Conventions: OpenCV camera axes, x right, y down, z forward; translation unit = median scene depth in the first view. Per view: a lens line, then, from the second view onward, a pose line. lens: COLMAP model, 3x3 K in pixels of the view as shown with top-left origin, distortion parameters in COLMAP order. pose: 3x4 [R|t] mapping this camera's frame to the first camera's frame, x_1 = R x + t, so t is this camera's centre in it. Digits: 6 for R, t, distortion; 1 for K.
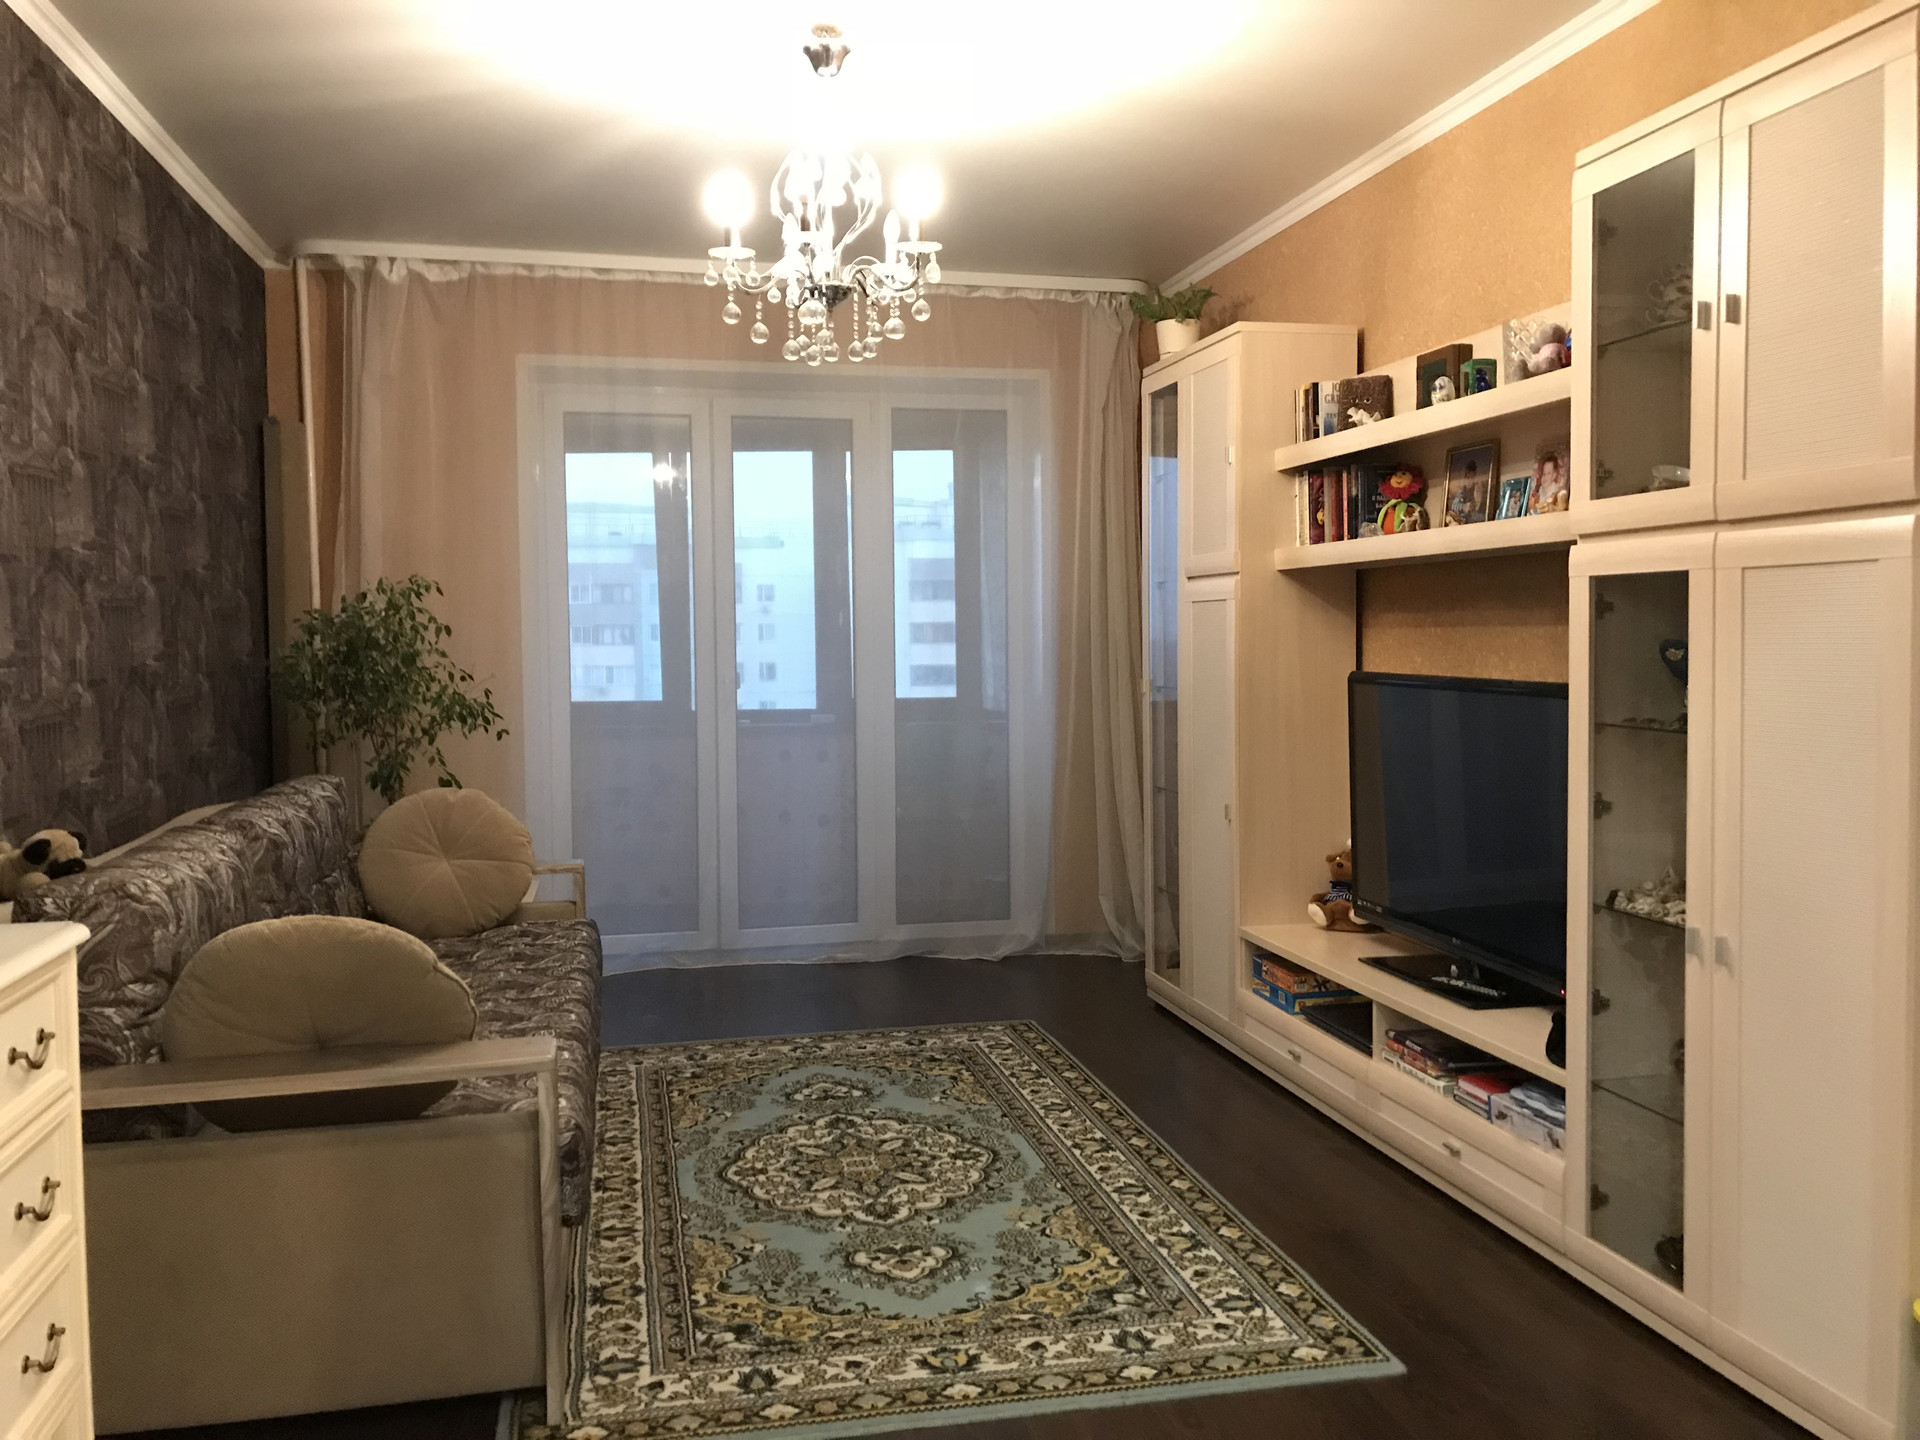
lens RADIAL K [[1561.9, 0, 956.0], [0, 1561.9, 720.6], [0, 0, 1]] dist [0.020621, -0.036847]
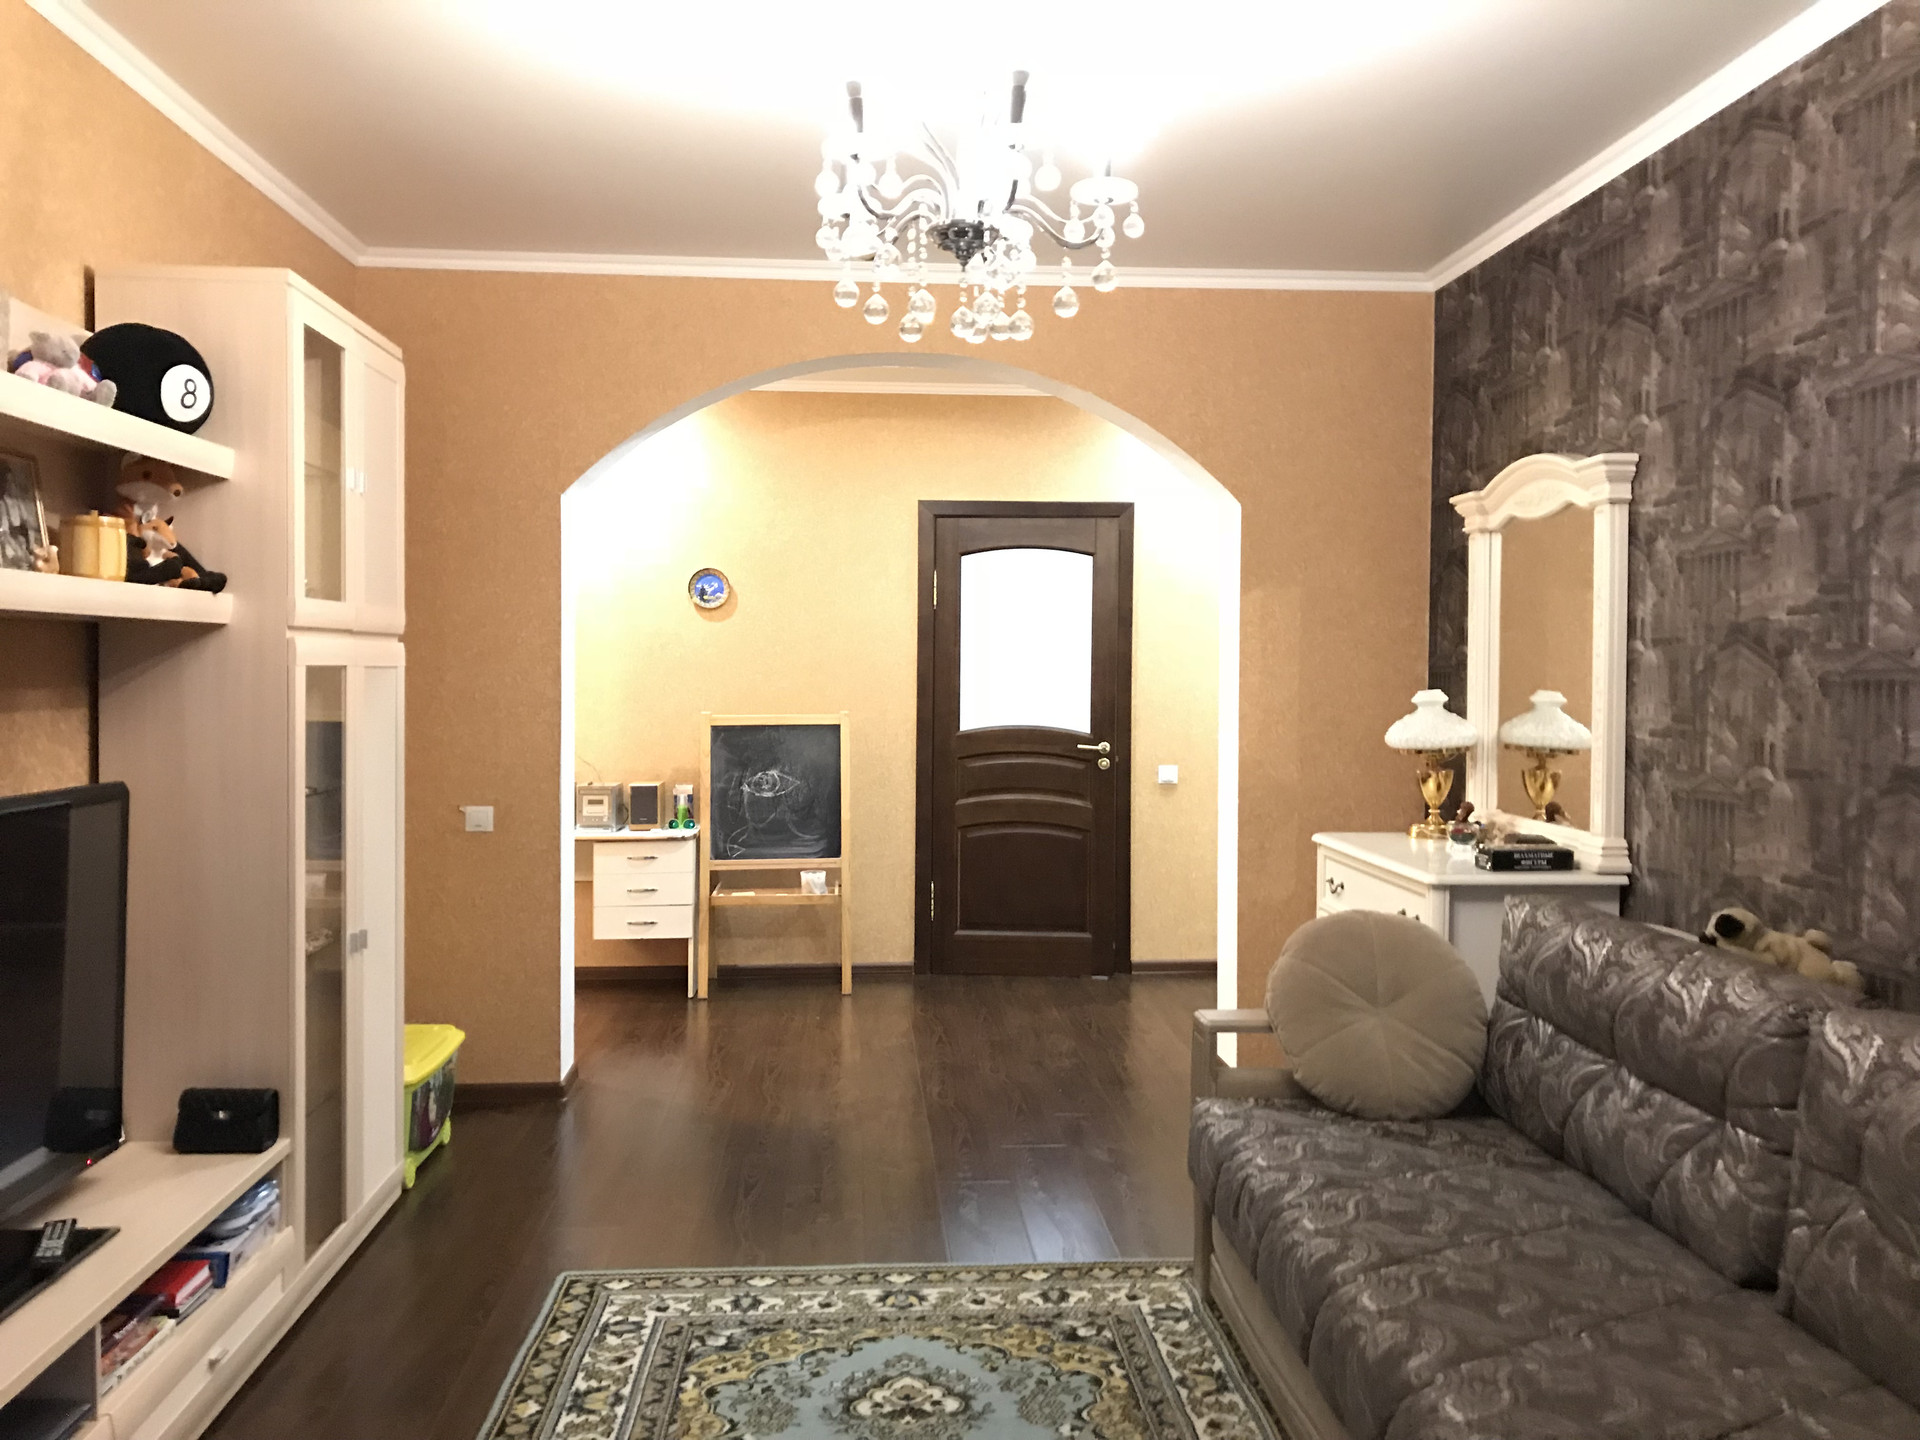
lens RADIAL K [[1561.9, 0, 957.6], [0, 1561.9, 715.3], [0, 0, 1]] dist [0.020621, -0.036847]
pose [[-0.988578, -0.002643, 0.150689, -0.219856], [0.010170, 0.996397, 0.084197, -0.147396], [-0.150369, 0.084768, -0.984989, 2.043109]]
